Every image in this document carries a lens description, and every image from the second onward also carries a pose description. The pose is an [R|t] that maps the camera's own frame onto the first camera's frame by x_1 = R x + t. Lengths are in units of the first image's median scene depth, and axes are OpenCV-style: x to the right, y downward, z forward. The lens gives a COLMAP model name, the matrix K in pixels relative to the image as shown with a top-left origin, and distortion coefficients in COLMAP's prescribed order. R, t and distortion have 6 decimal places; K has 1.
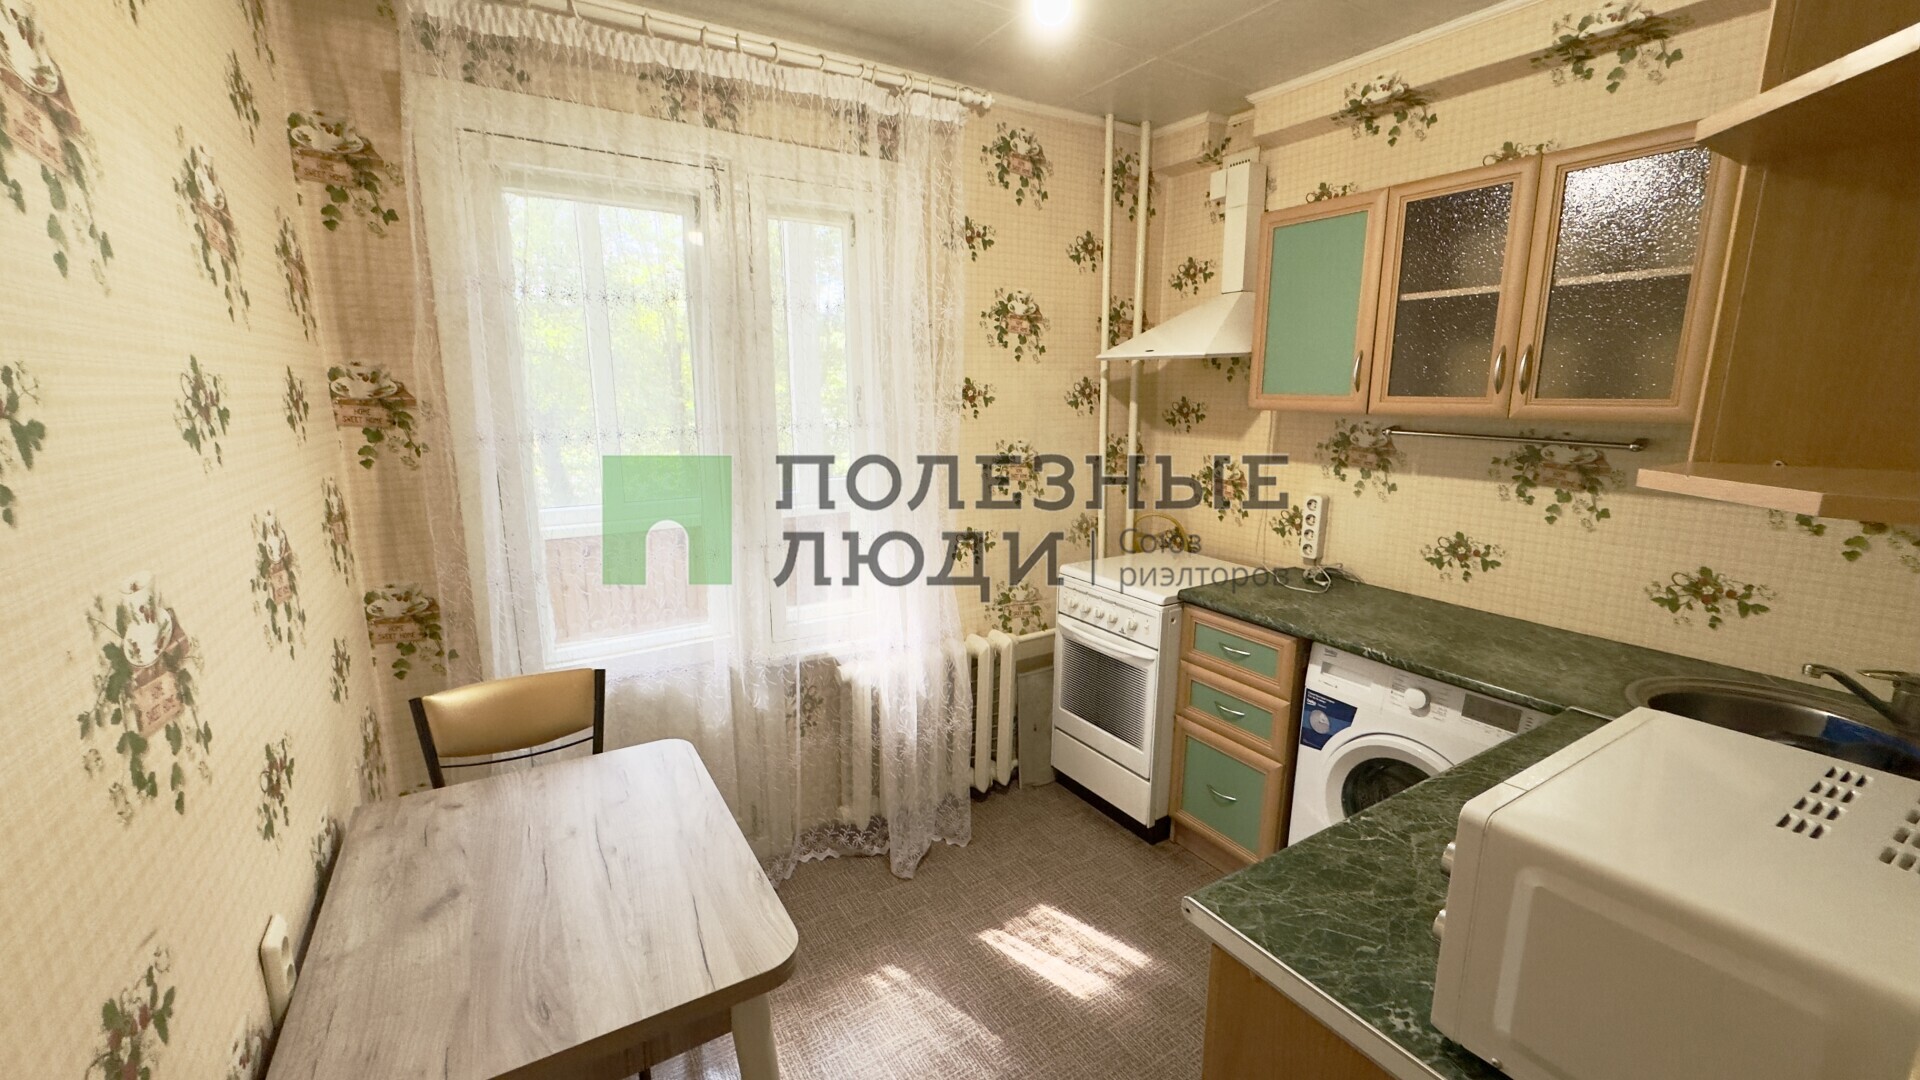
lens RADIAL K [[761.0, 0, 969.5], [0, 761.0, 532.8], [0, 0, 1]] dist [-0.000478, 0.000250]
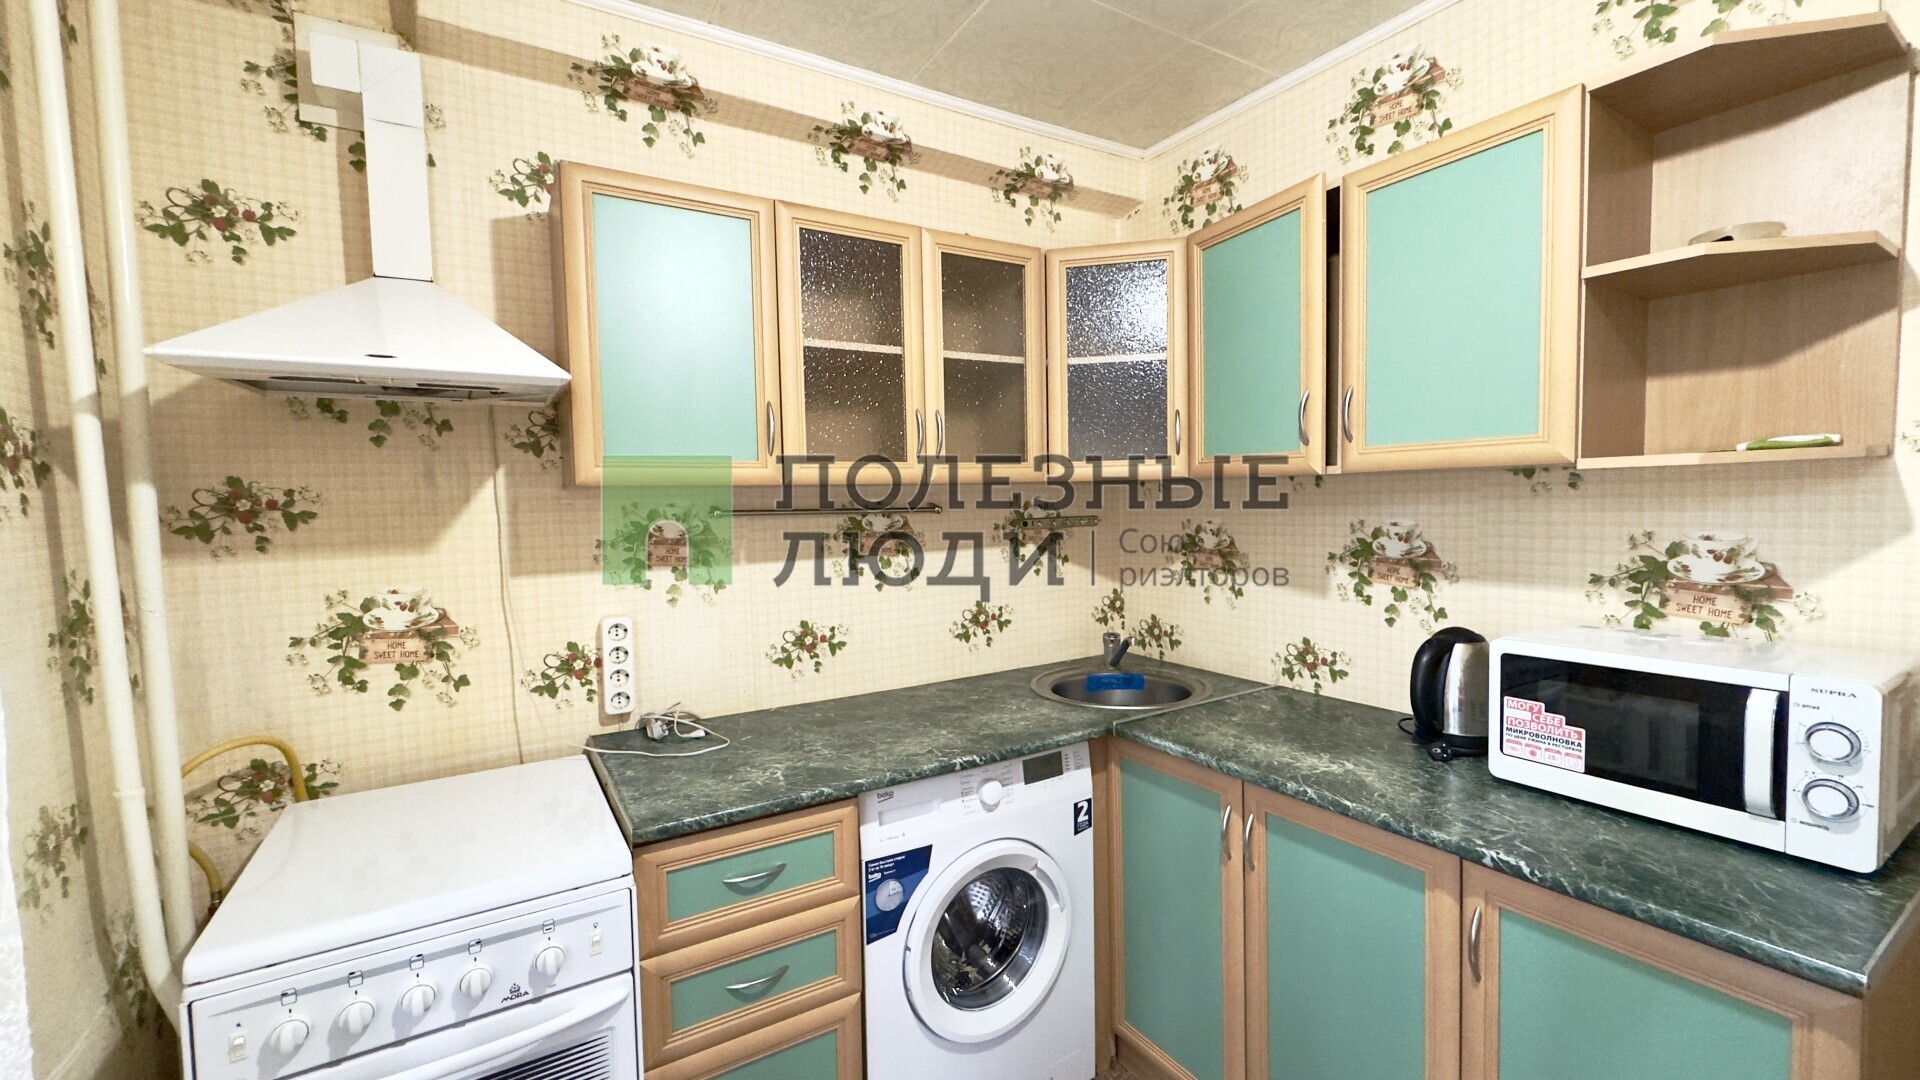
lens RADIAL K [[761.0, 0, 964.3], [0, 761.0, 539.0], [0, 0, 1]] dist [-0.000478, 0.000250]
pose [[0.031451, -0.054722, 0.998006, -0.241081], [0.214528, 0.975599, 0.046732, -0.101046], [-0.976211, 0.212631, 0.042423, 0.816970]]
